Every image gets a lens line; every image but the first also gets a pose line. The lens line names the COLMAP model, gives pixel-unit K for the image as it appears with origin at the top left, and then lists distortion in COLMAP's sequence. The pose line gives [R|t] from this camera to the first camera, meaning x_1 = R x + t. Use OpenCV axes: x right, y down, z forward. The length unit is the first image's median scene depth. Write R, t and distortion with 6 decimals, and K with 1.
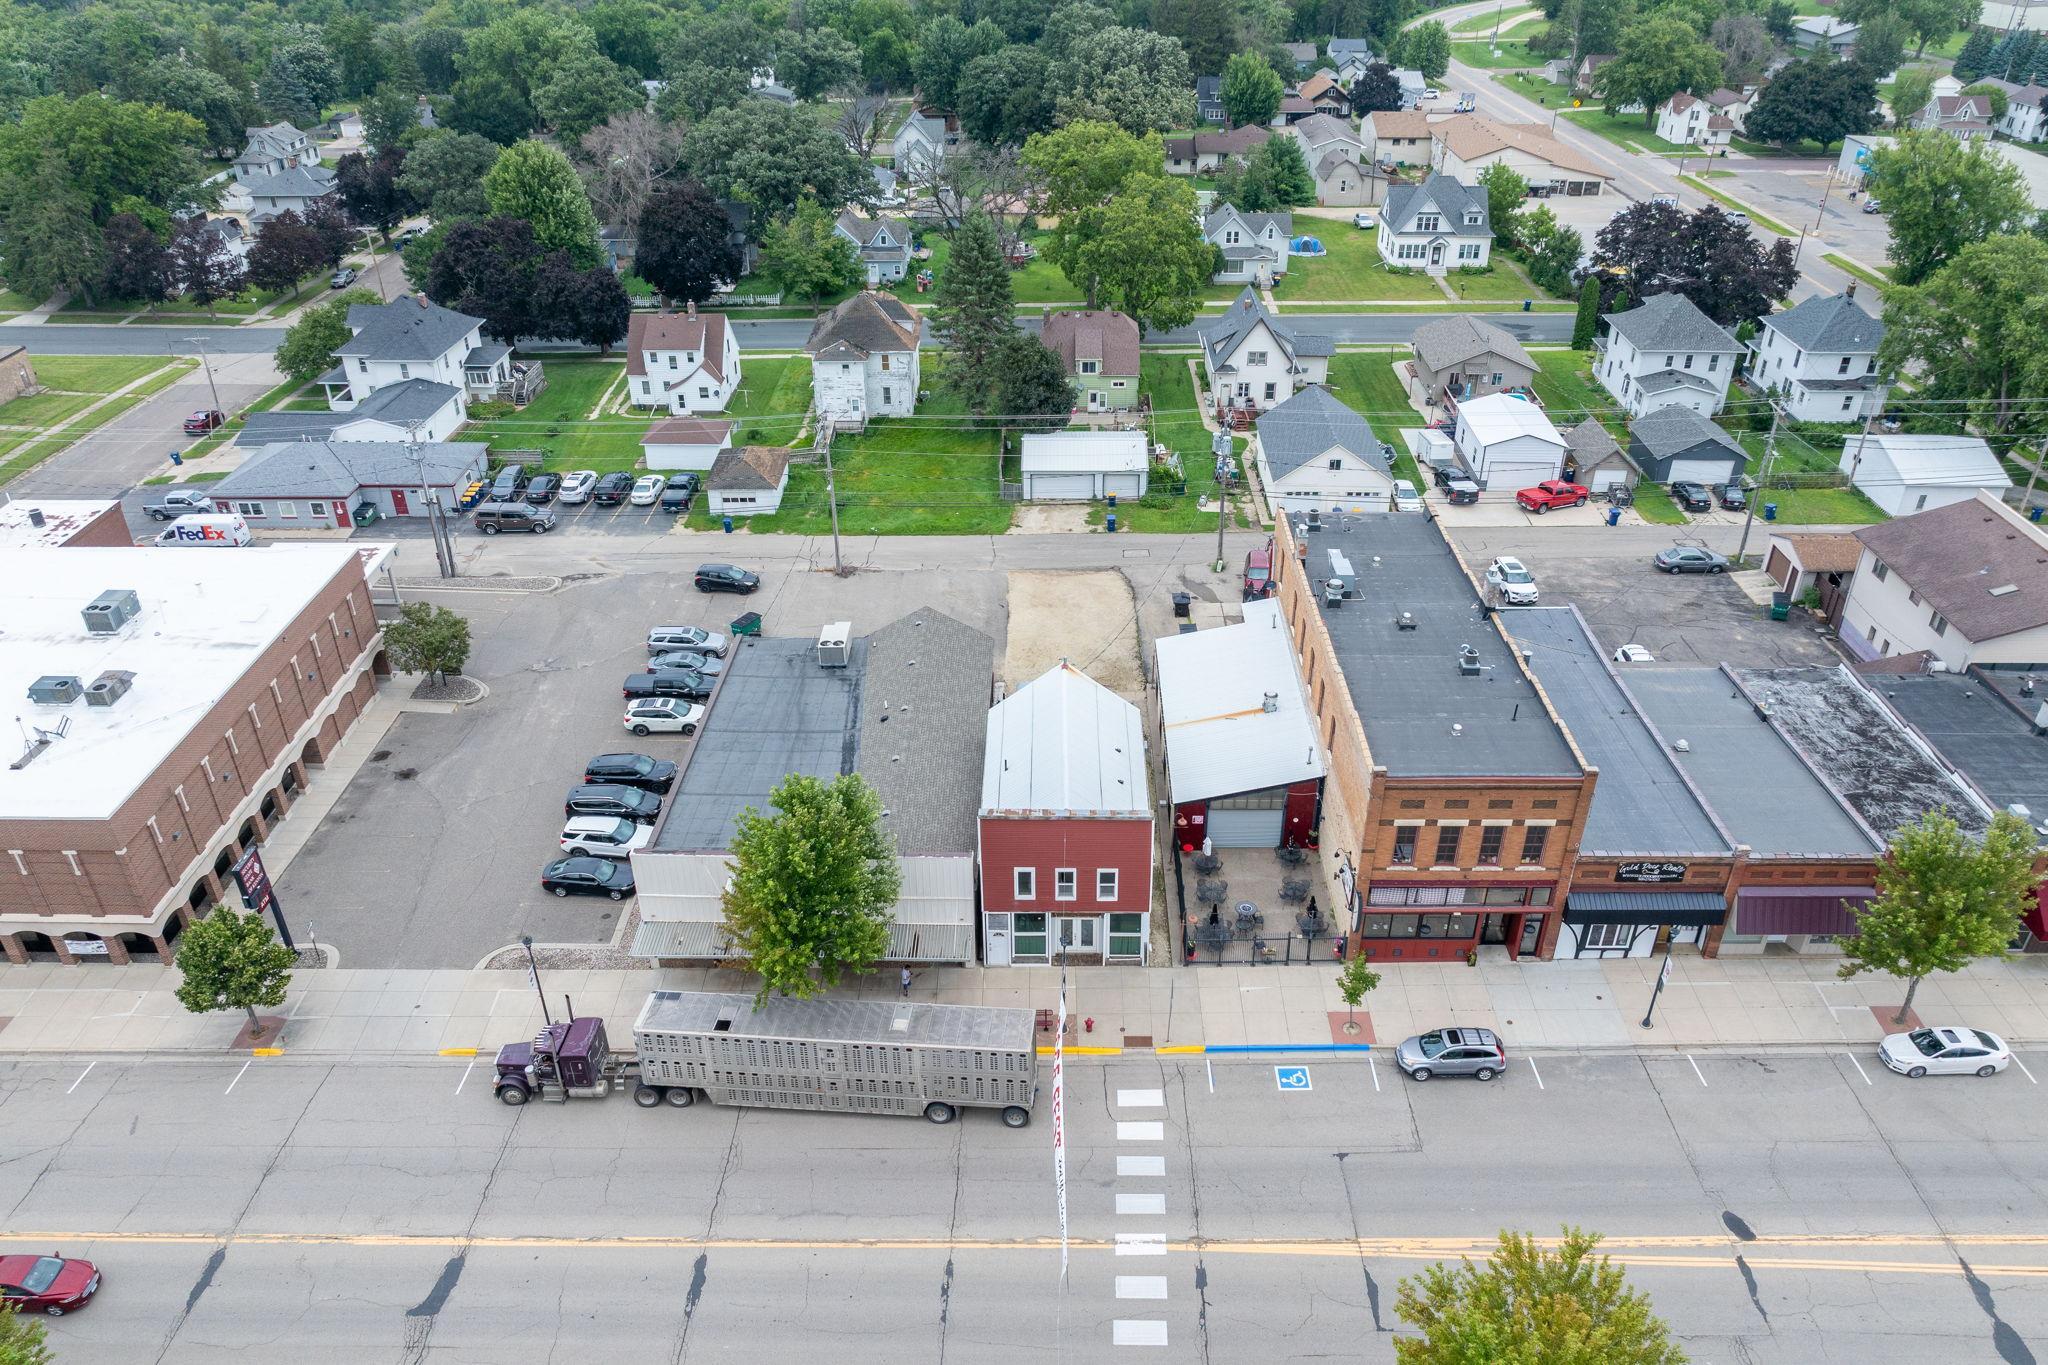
lens RADIAL K [[1441.7, 0, 1031.2], [0, 1441.7, 688.9], [0, 0, 1]] dist [-0.021237, 0.002517]
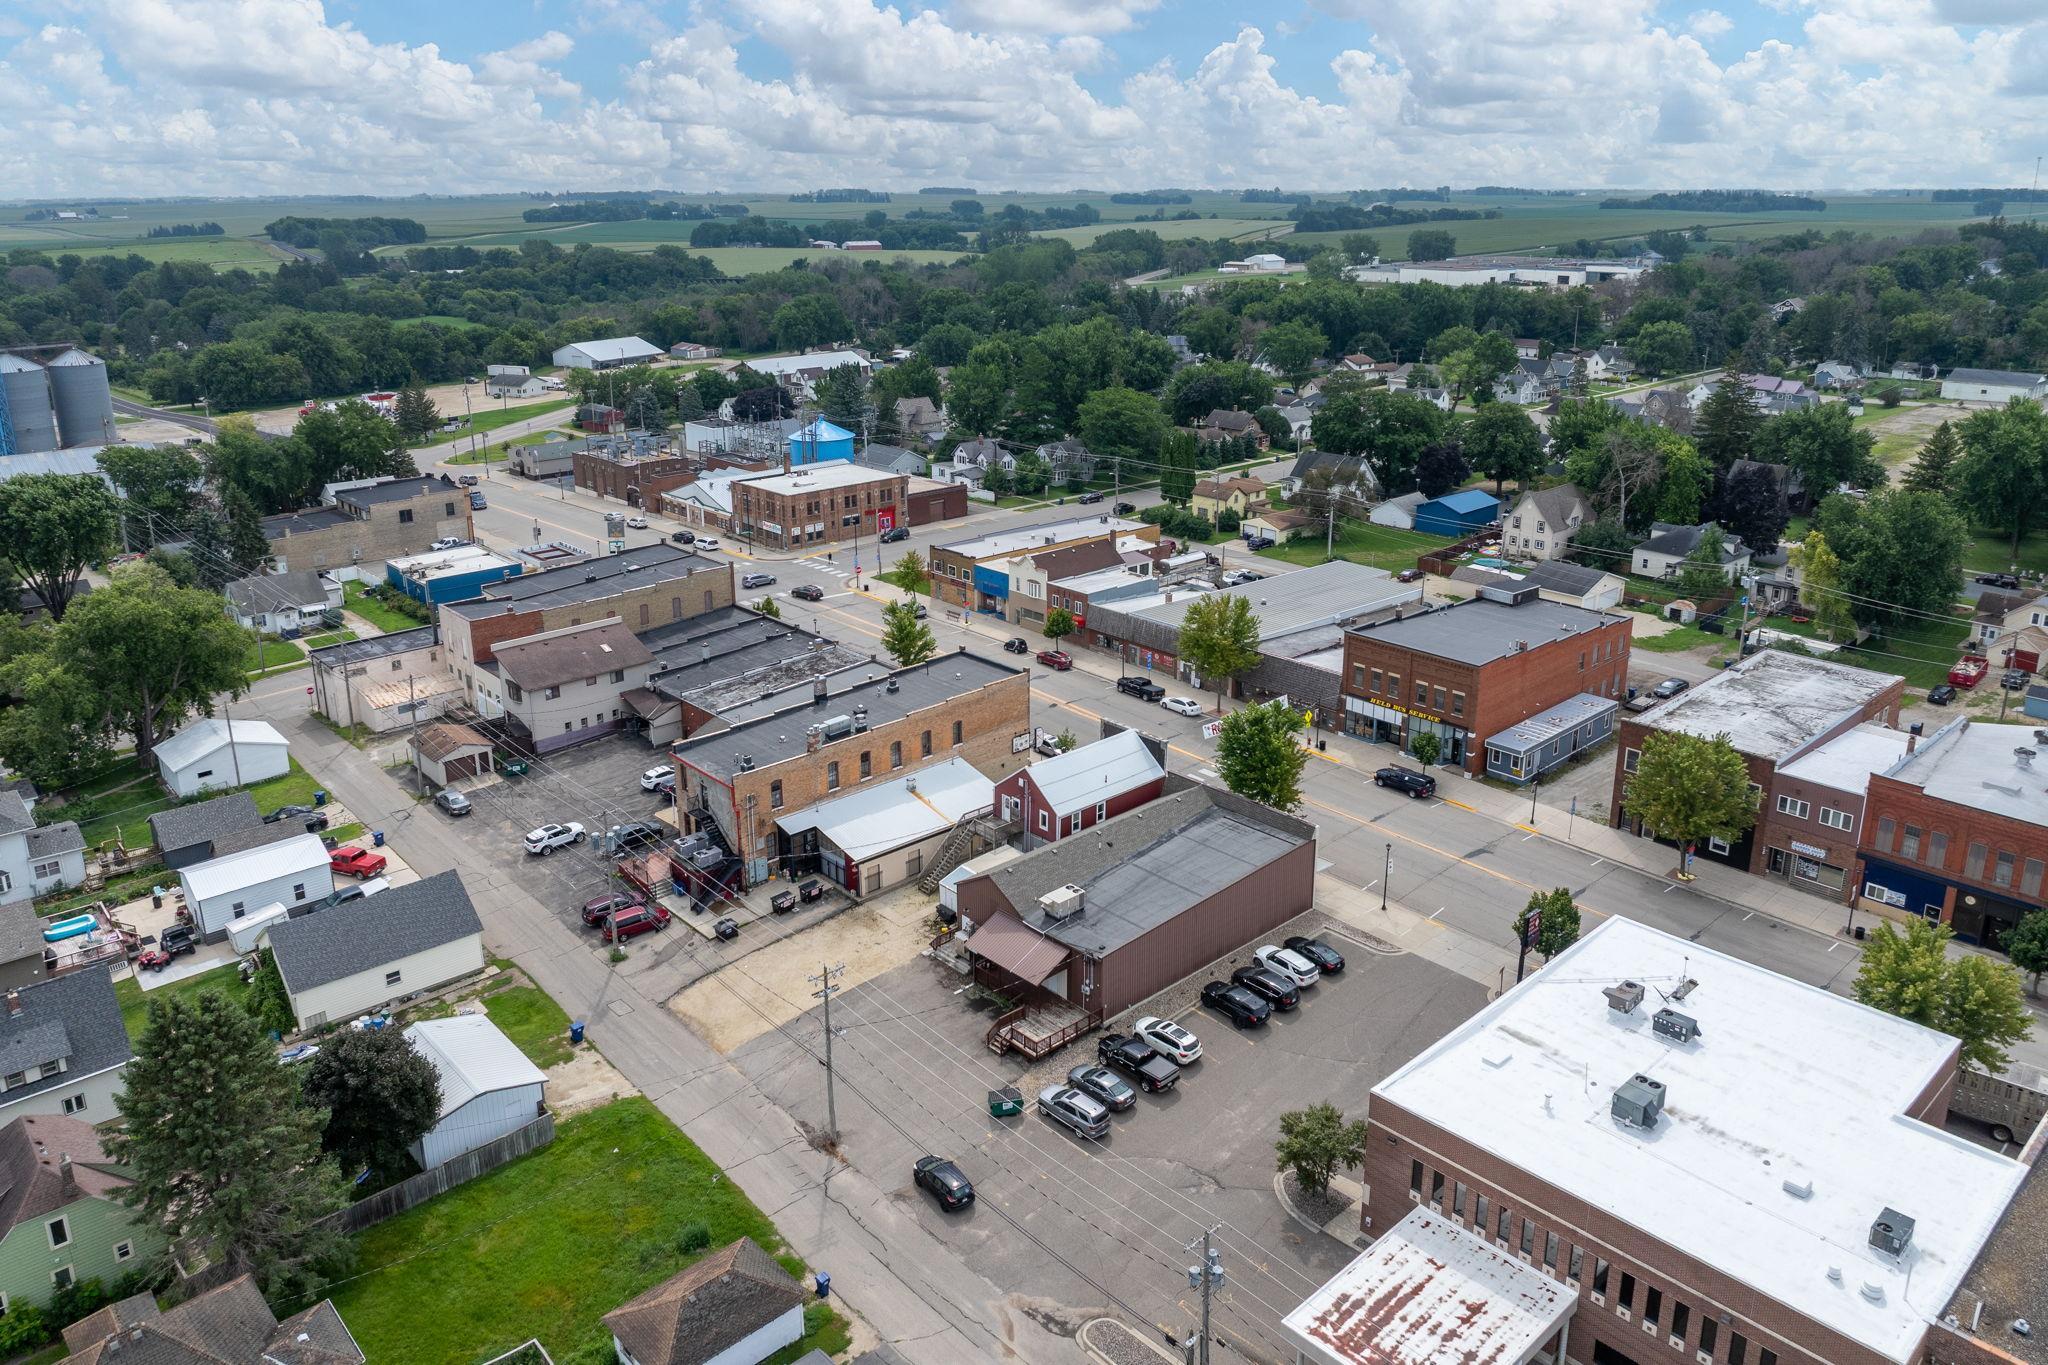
lens RADIAL K [[1439.3, 0, 1030.2], [0, 1439.3, 594.7], [0, 0, 1]] dist [-0.030664, 0.016331]
pose [[-0.689597, -0.189810, 0.698877, -0.748315], [0.385187, 0.721080, 0.575912, -0.759166], [-0.613260, 0.666345, -0.424142, 1.109295]]
